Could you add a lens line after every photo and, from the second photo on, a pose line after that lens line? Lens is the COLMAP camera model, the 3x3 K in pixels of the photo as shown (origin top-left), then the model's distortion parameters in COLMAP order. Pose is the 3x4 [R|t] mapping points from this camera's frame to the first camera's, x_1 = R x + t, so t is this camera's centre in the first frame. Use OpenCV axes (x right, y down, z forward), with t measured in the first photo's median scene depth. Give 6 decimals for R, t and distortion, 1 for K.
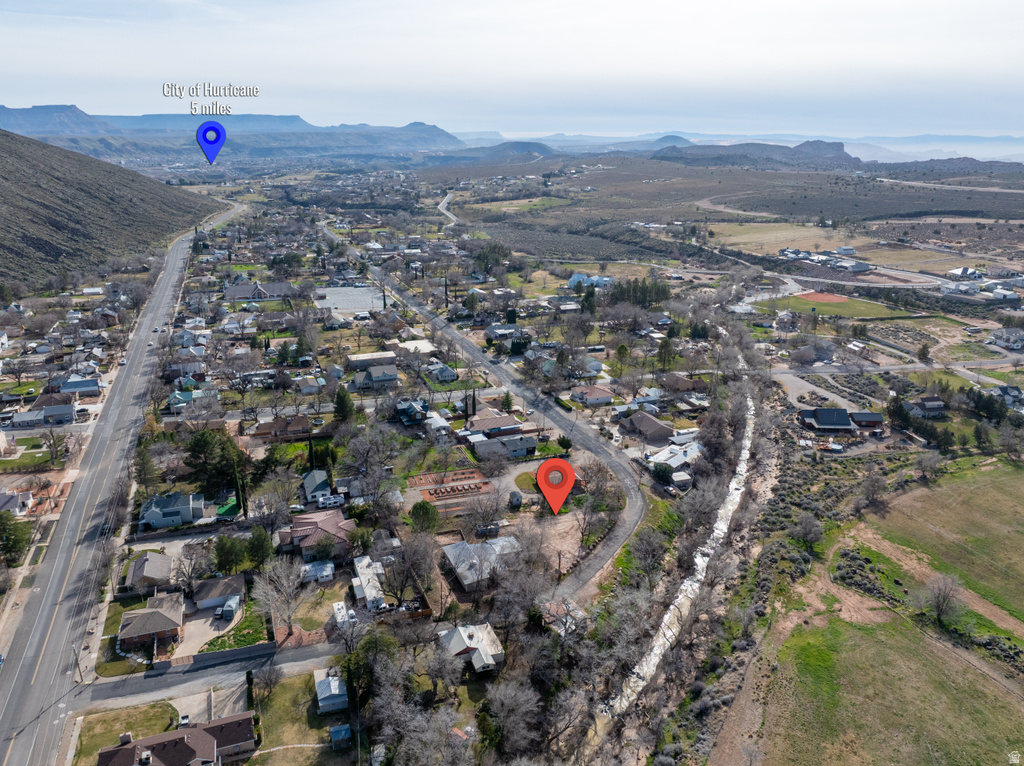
lens RADIAL K [[723.7, 0, 514.1], [0, 723.7, 377.8], [0, 0, 1]] dist [-0.037141, 0.002131]
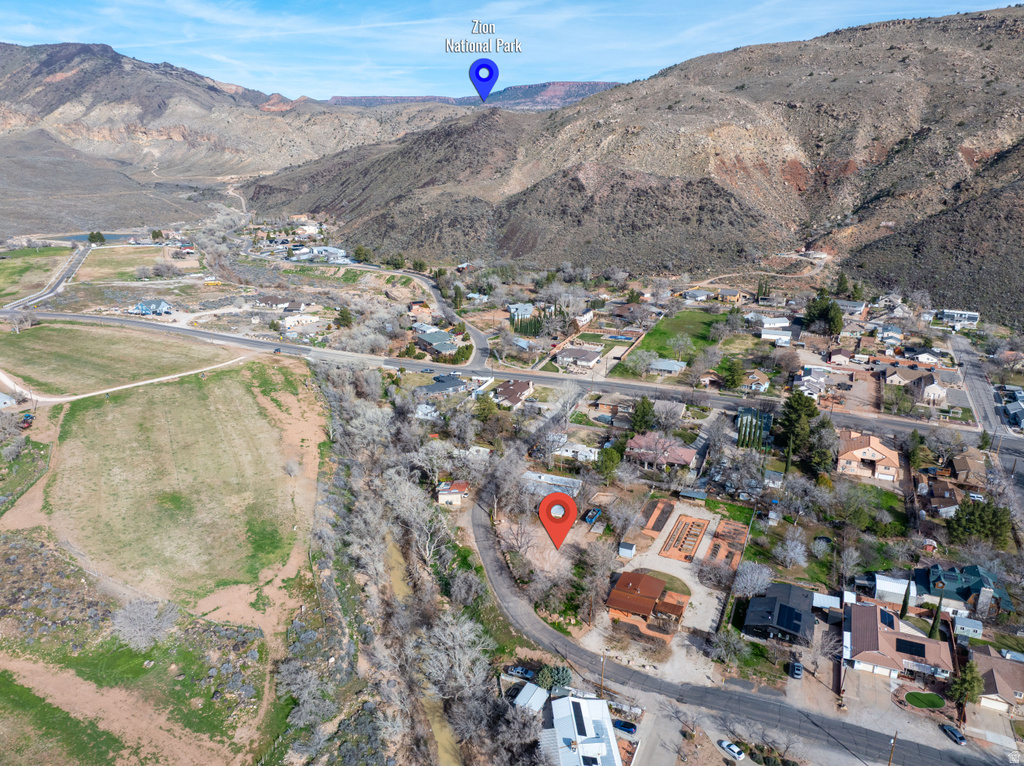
lens RADIAL K [[723.7, 0, 514.1], [0, 723.7, 377.8], [0, 0, 1]] dist [-0.037141, 0.002131]
pose [[-0.718457, 0.196161, -0.667338, 0.435885], [-0.225900, 0.841601, 0.490589, -0.271287], [0.657867, 0.503219, -0.560341, 0.900909]]
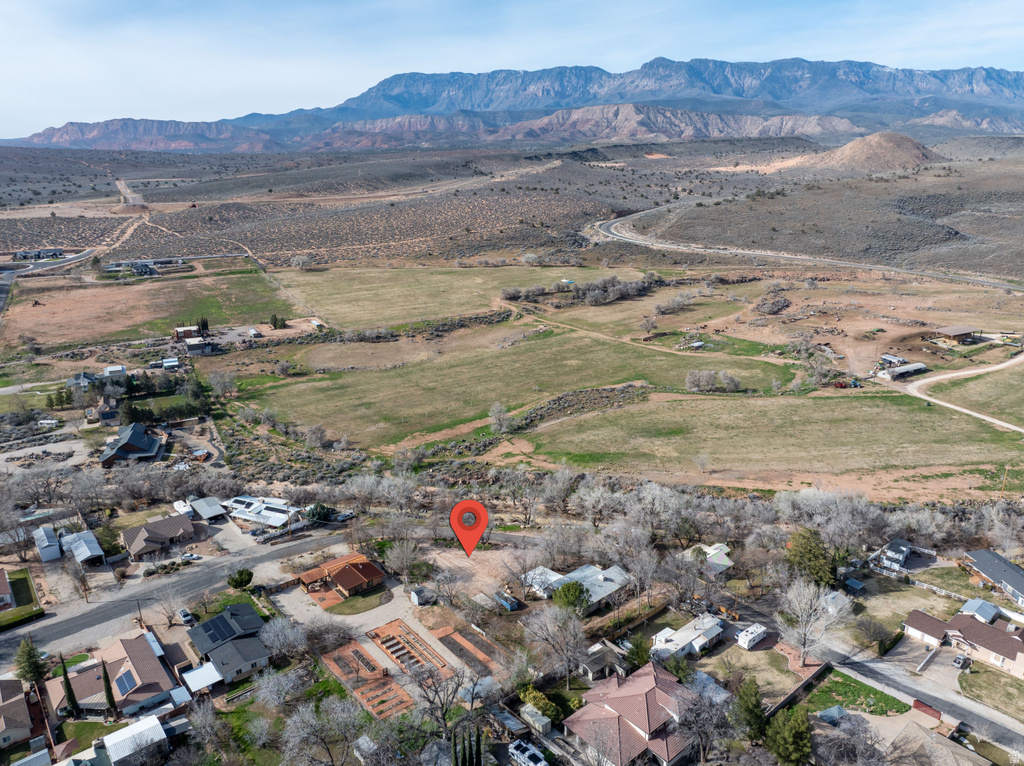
lens RADIAL K [[723.7, 0, 514.1], [0, 723.7, 377.8], [0, 0, 1]] dist [-0.037141, 0.002131]
pose [[-0.324118, -0.285066, 0.902045, -0.449932], [0.289584, 0.877850, 0.381472, -0.203957], [-0.900605, 0.384860, -0.201976, 0.684843]]
